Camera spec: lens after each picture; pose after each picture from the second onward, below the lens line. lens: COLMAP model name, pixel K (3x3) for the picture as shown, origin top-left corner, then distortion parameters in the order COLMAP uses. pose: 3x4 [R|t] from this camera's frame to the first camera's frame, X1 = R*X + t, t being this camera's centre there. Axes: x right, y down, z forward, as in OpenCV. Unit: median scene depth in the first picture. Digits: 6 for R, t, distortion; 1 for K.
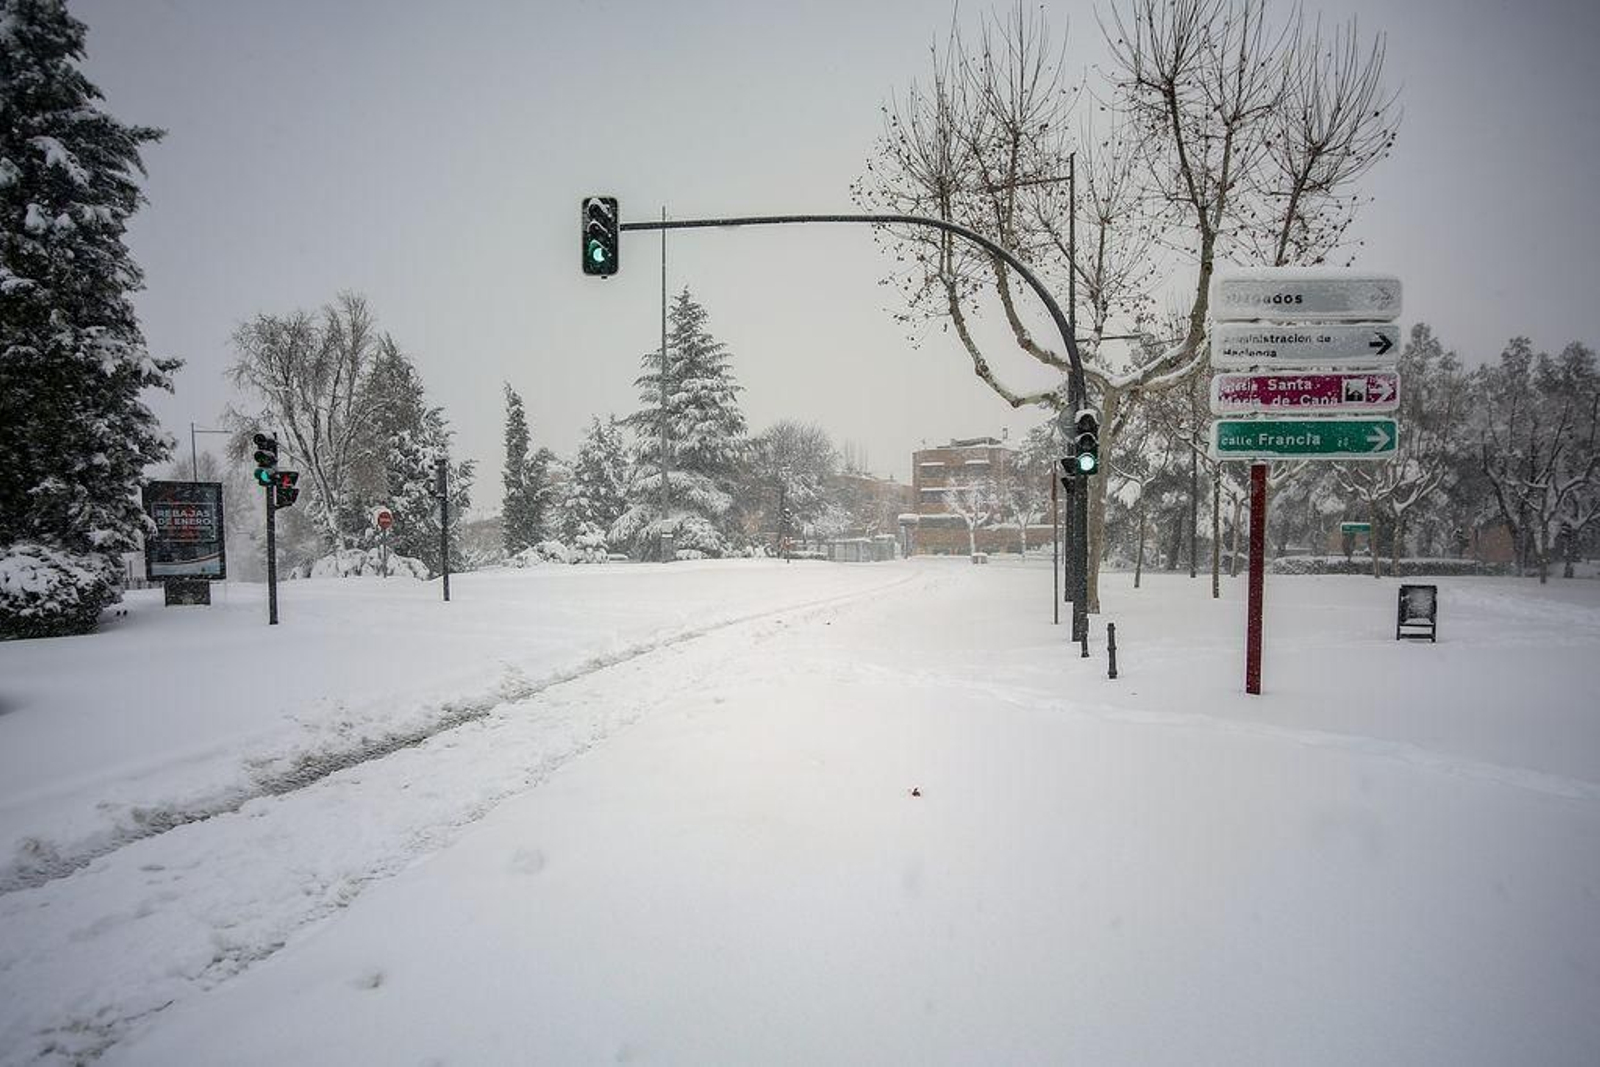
lens RADIAL K [[983.1, 0, 840.7], [0, 983.1, 600.8], [0, 0, 1]] dist [-0.048710, 0.016190]
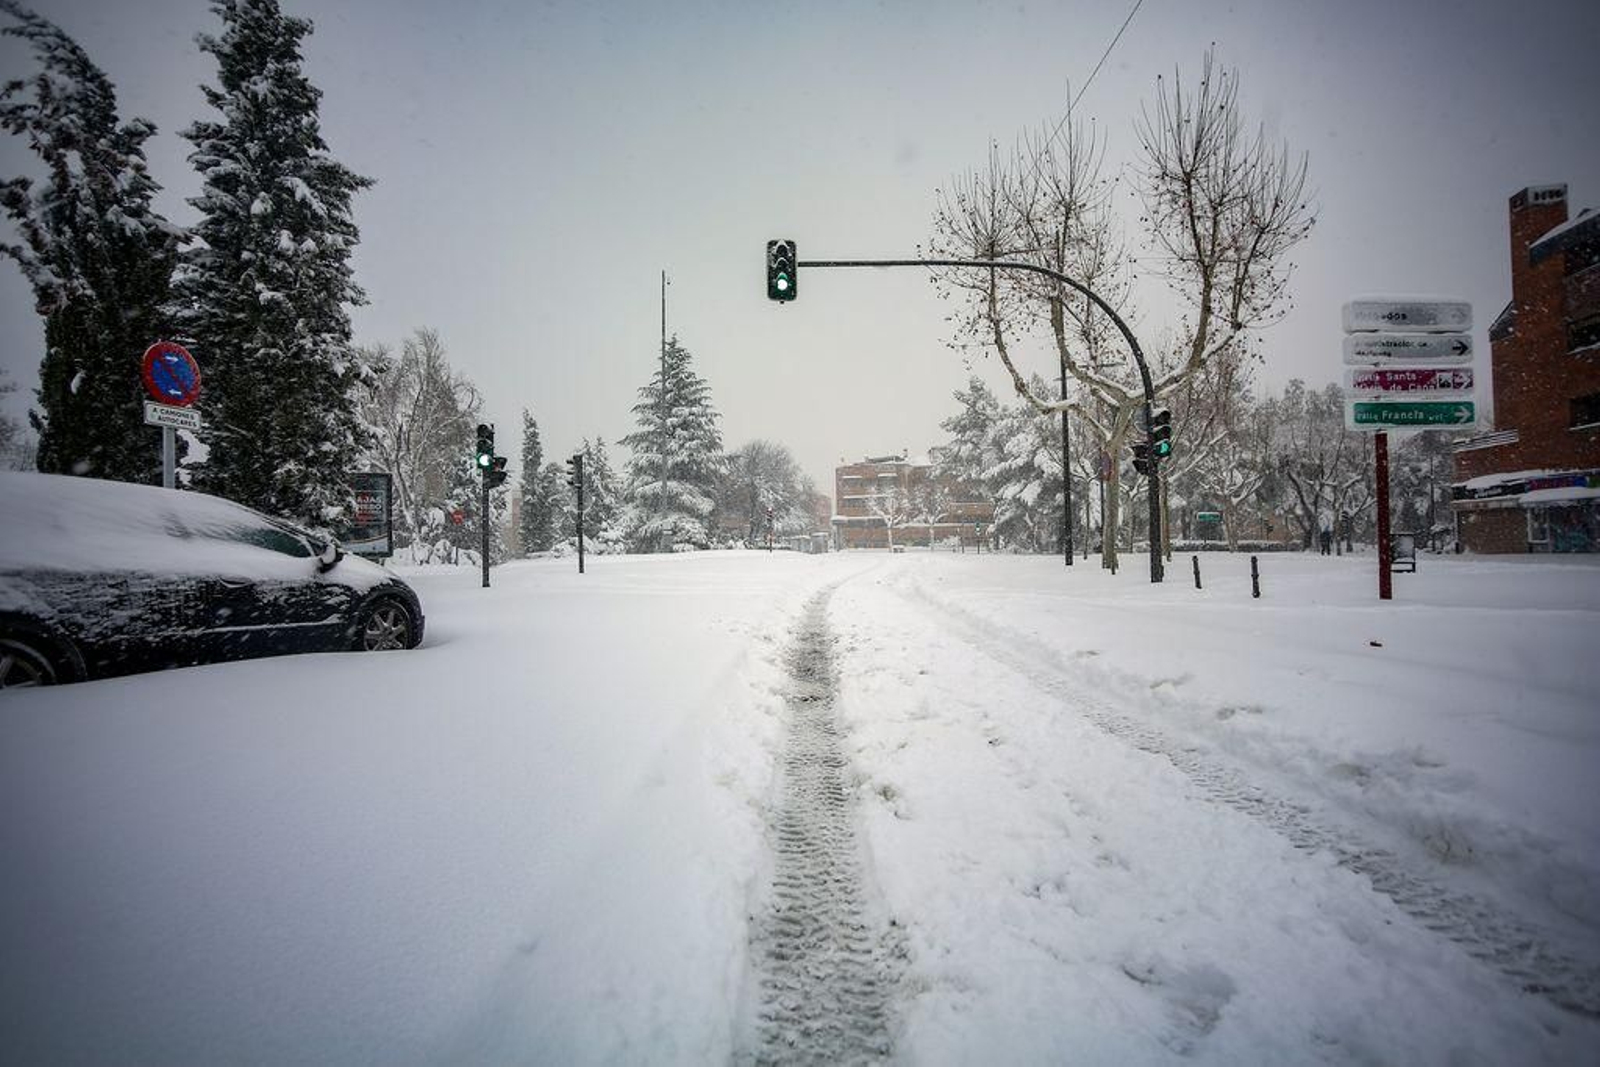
lens RADIAL K [[789.3, 0, 803.0], [0, 789.3, 534.0], [0, 0, 1]] dist [-0.040170, -0.000568]
pose [[0.992502, -0.012918, 0.121546, -0.297694], [0.022633, 0.996626, -0.078891, 0.040388], [-0.120117, 0.081051, 0.989446, 0.014352]]
